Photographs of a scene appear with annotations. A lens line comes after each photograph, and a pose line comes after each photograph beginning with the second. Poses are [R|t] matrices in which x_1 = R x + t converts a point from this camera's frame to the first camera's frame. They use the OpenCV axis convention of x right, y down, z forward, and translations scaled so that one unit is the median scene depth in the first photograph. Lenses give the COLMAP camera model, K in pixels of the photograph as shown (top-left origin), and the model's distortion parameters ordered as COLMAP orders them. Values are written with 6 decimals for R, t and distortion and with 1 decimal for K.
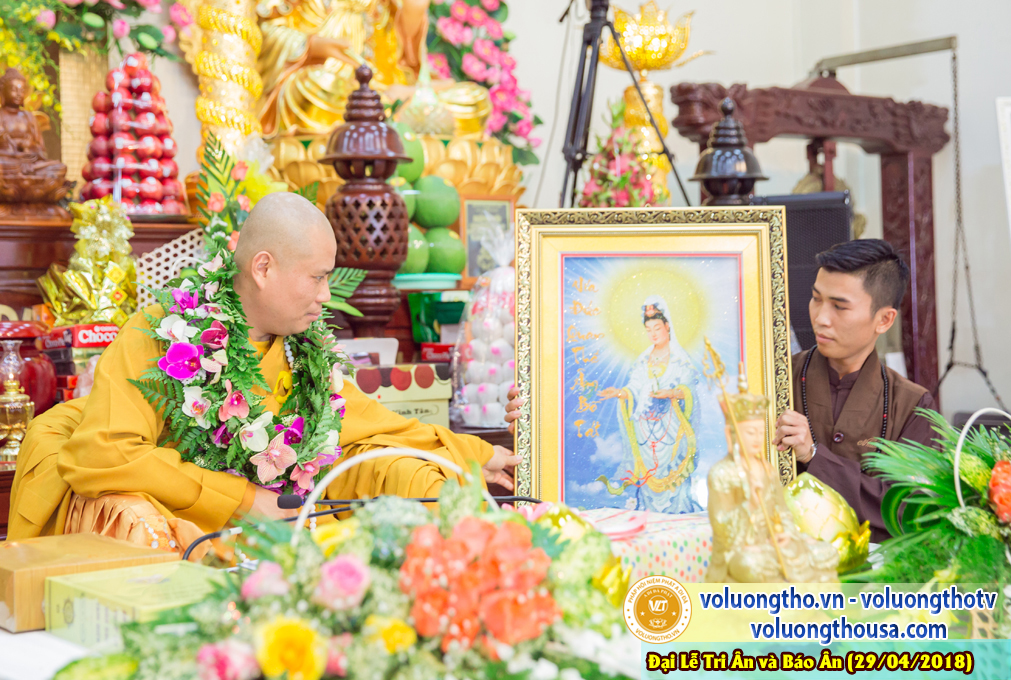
lens RADIAL K [[1571.9, 0, 447.7], [0, 1571.9, 265.5], [0, 0, 1]] dist [0.072984, 0.000000]
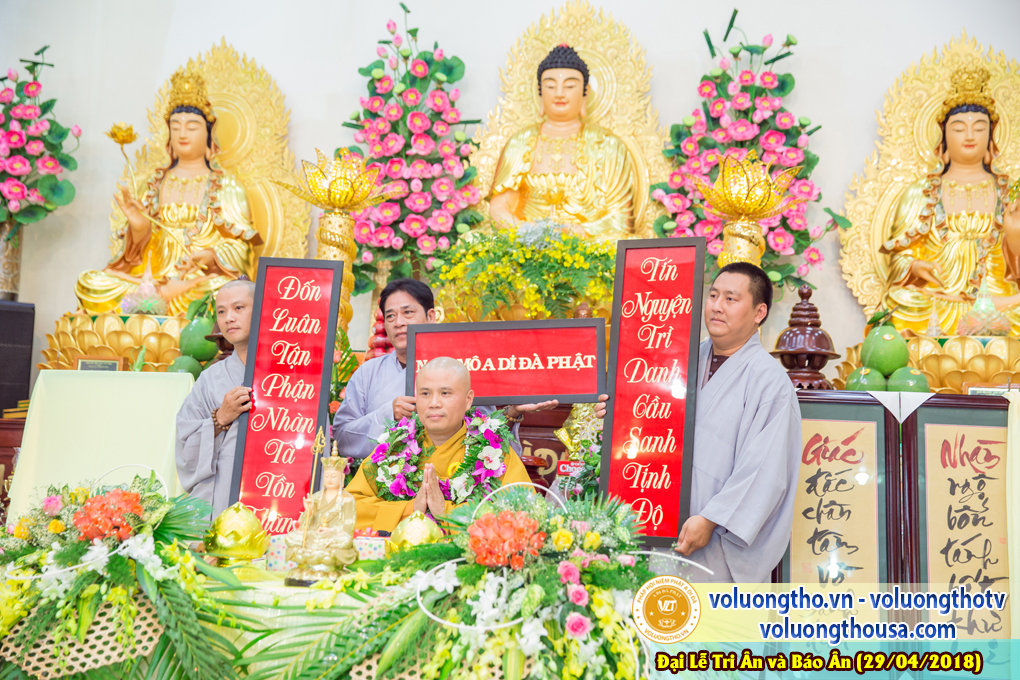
lens RADIAL K [[1405.5, 0, 489.8], [0, 1405.5, 324.0], [0, 0, 1]] dist [0.109523, 0.000000]
pose [[0.677587, -0.042566, -0.734210, 0.684767], [-0.039045, 0.994834, -0.093709, 0.032323], [0.734405, 0.092164, 0.672424, -0.021801]]
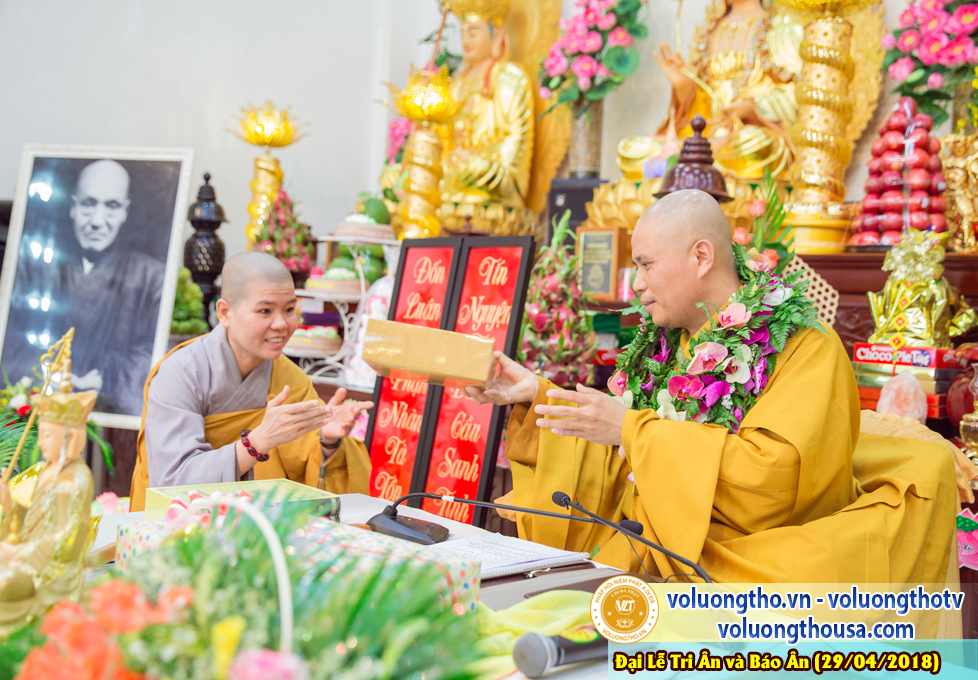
lens RADIAL K [[1083.3, 0, 488.0], [0, 1083.3, 315.3], [0, 0, 1]] dist [0.043143, 0.000000]
pose [[0.054477, 0.025475, -0.998190, 0.357601], [-0.027377, 0.999337, 0.024011, 0.005499], [0.998140, 0.026019, 0.055138, 0.516195]]
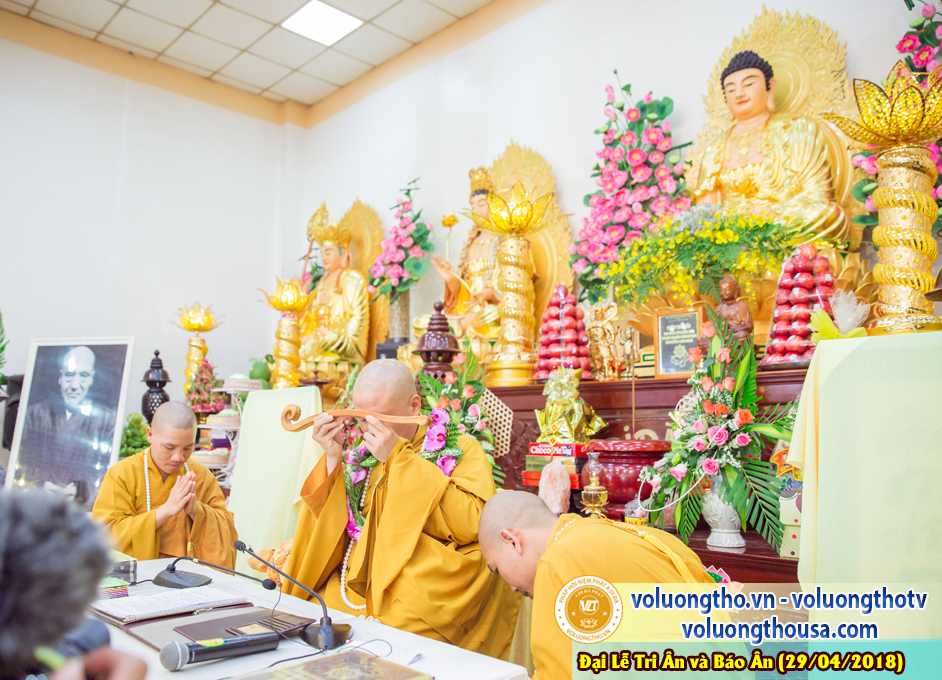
lens RADIAL K [[722.2, 0, 402.5], [0, 722.2, 356.6], [0, 0, 1]] dist [-0.094128, 0.057651]
pose [[0.065669, -0.082872, -0.994394, 0.377916], [0.020736, 0.996443, -0.081673, 0.003893], [0.997626, -0.015257, 0.067154, 0.619389]]
